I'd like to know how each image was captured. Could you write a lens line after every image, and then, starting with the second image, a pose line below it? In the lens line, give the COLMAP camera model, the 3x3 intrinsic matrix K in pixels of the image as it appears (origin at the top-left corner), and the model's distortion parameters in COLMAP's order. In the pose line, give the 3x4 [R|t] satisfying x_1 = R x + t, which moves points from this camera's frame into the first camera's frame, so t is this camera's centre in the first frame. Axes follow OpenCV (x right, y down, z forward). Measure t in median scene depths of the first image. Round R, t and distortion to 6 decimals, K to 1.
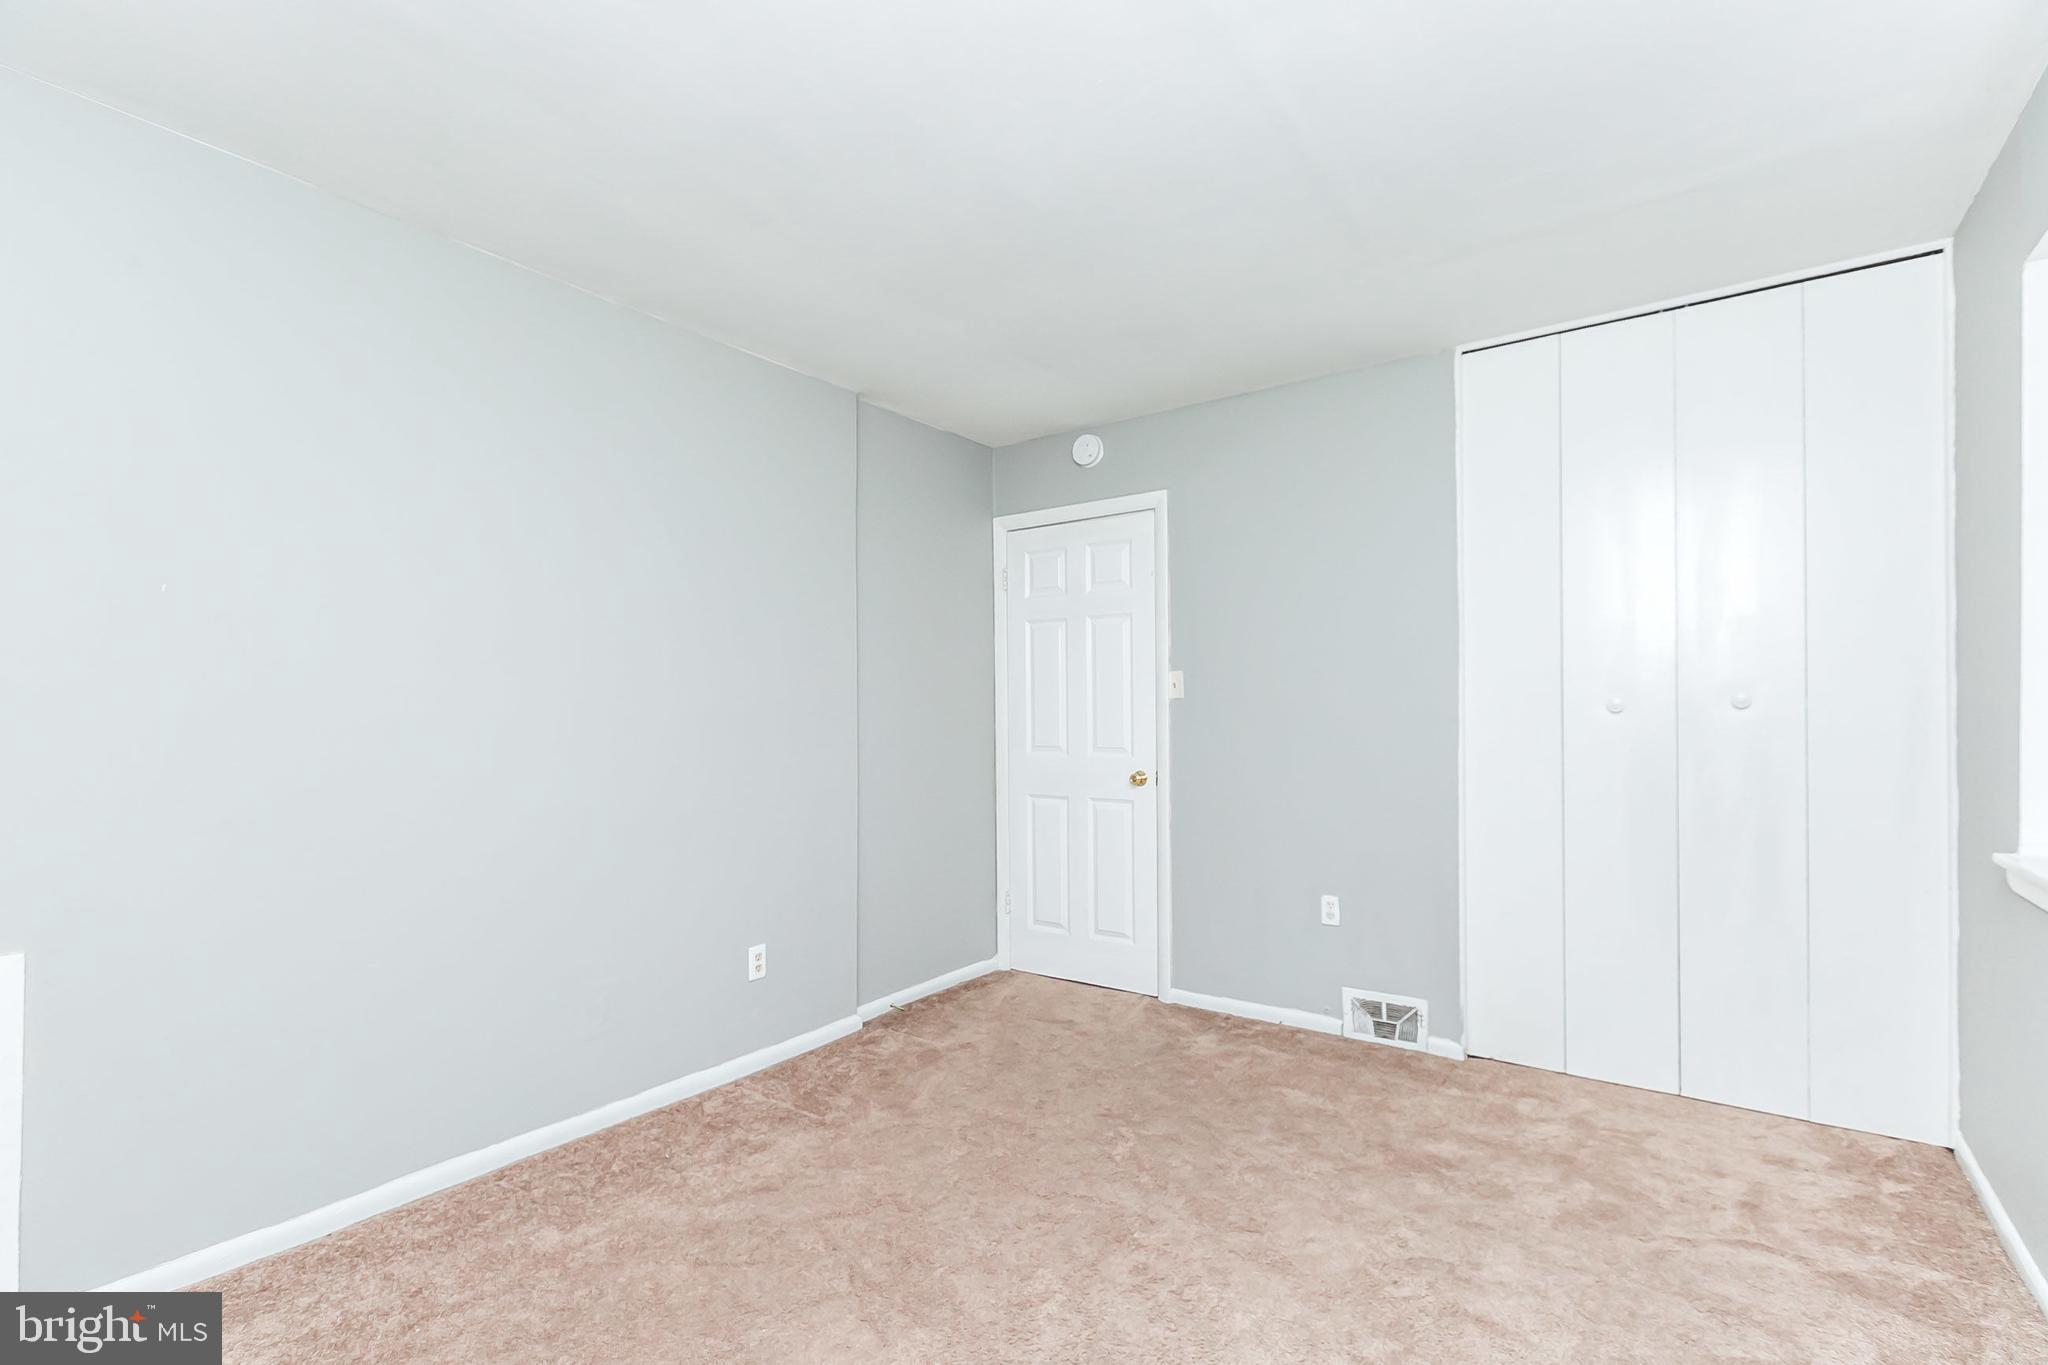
lens RADIAL K [[956.6, 0, 1020.3], [0, 956.6, 709.4], [0, 0, 1]] dist [-0.002814, -0.000896]
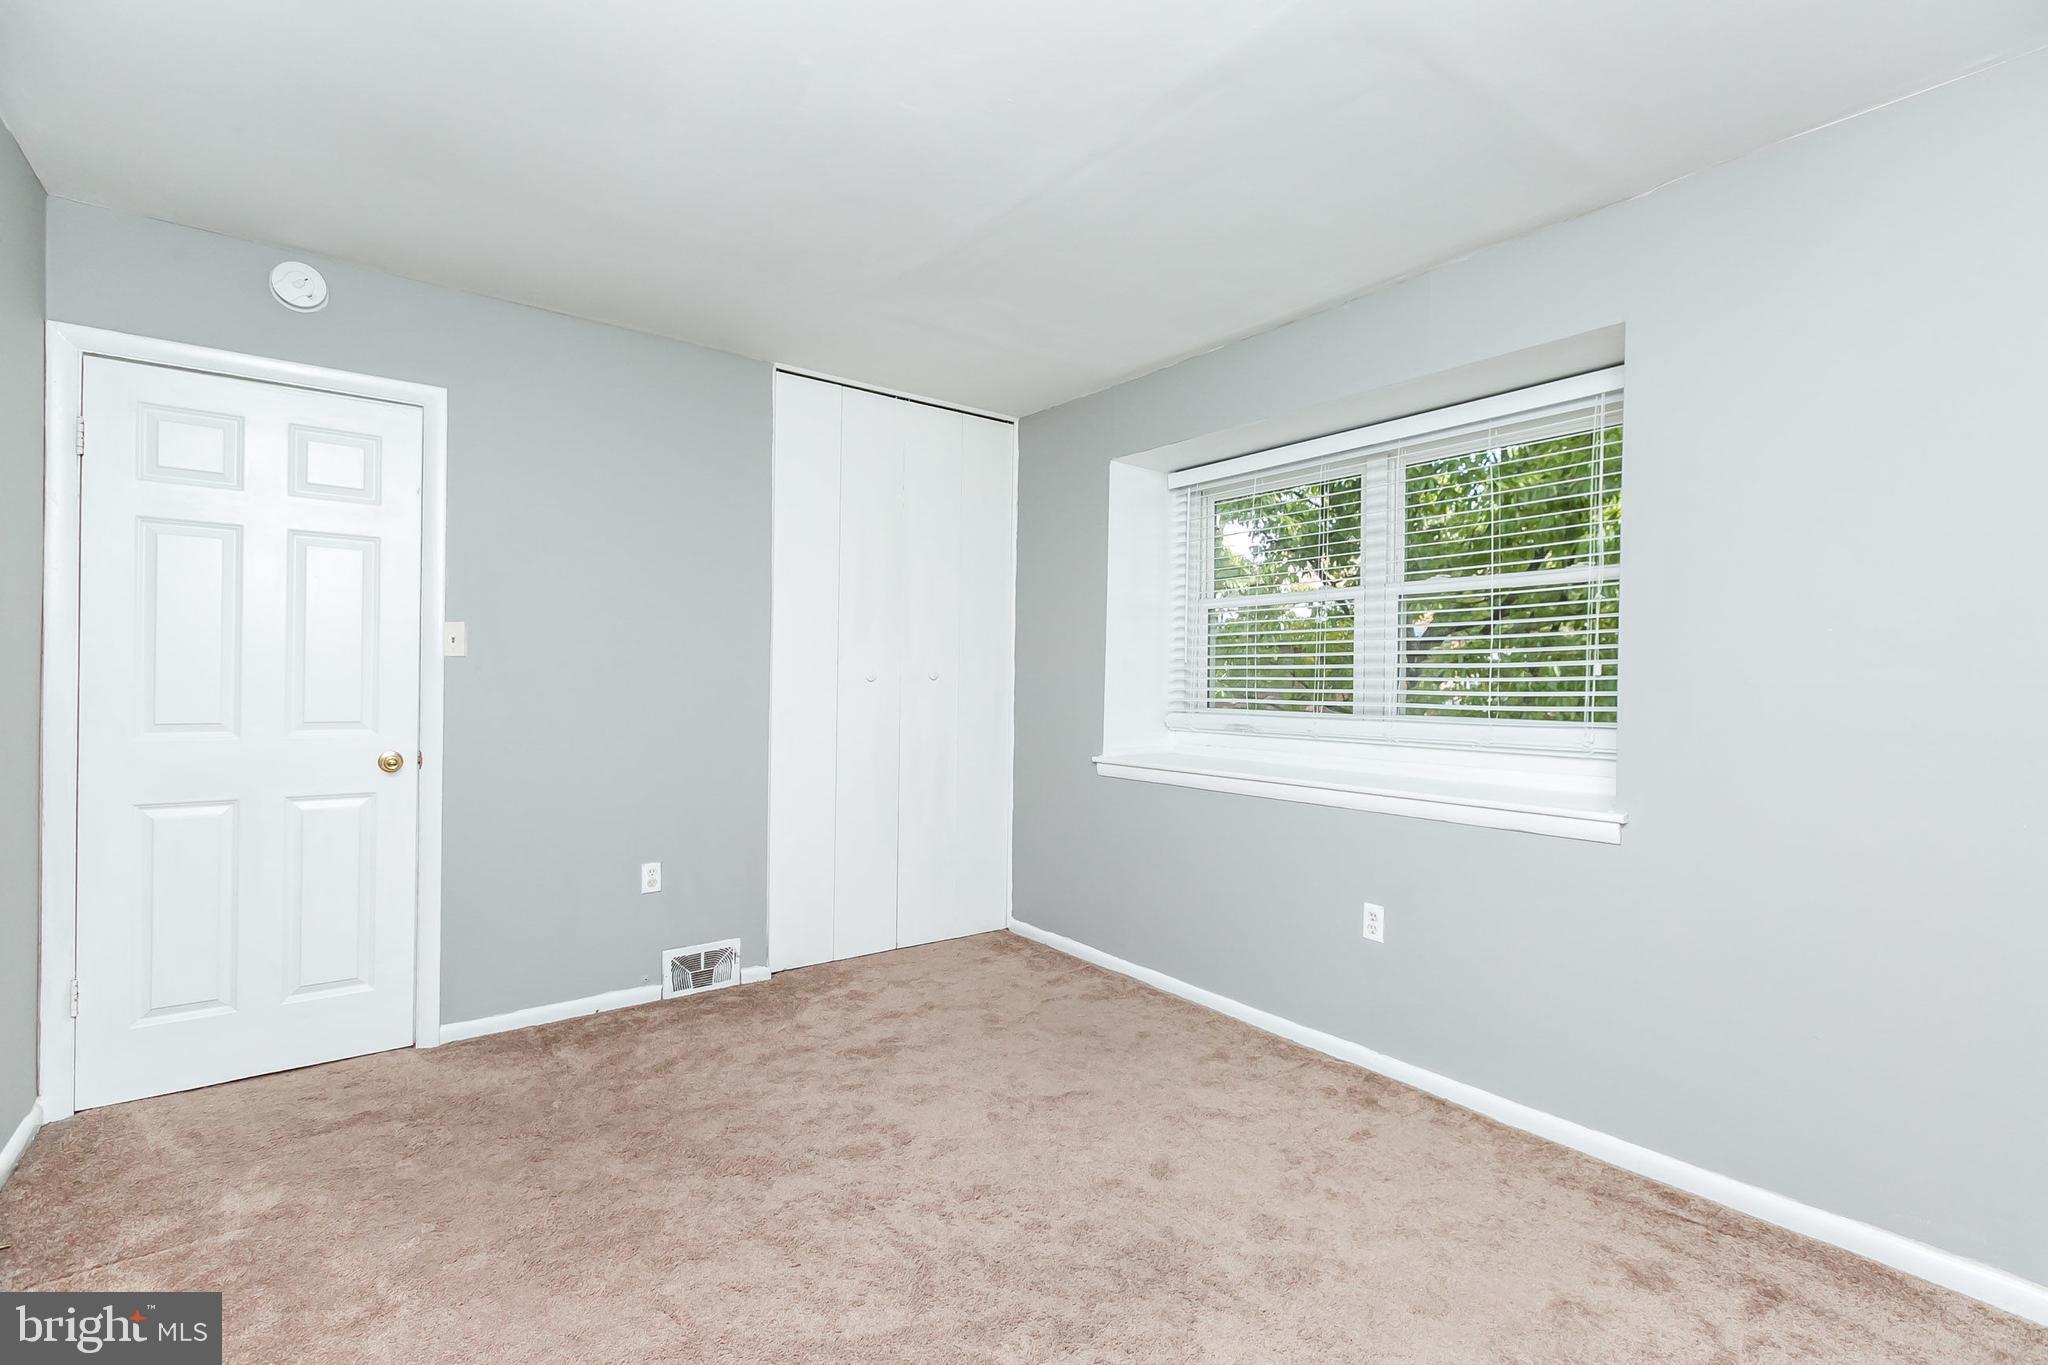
lens RADIAL K [[939.9, 0, 1008.6], [0, 939.9, 673.6], [0, 0, 1]] dist [-0.003482, 0.000052]
pose [[0.261182, 0.016052, 0.965156, -0.536712], [-0.016102, 0.999795, -0.012271, 0.005930], [-0.965155, -0.012336, 0.261387, 0.406915]]
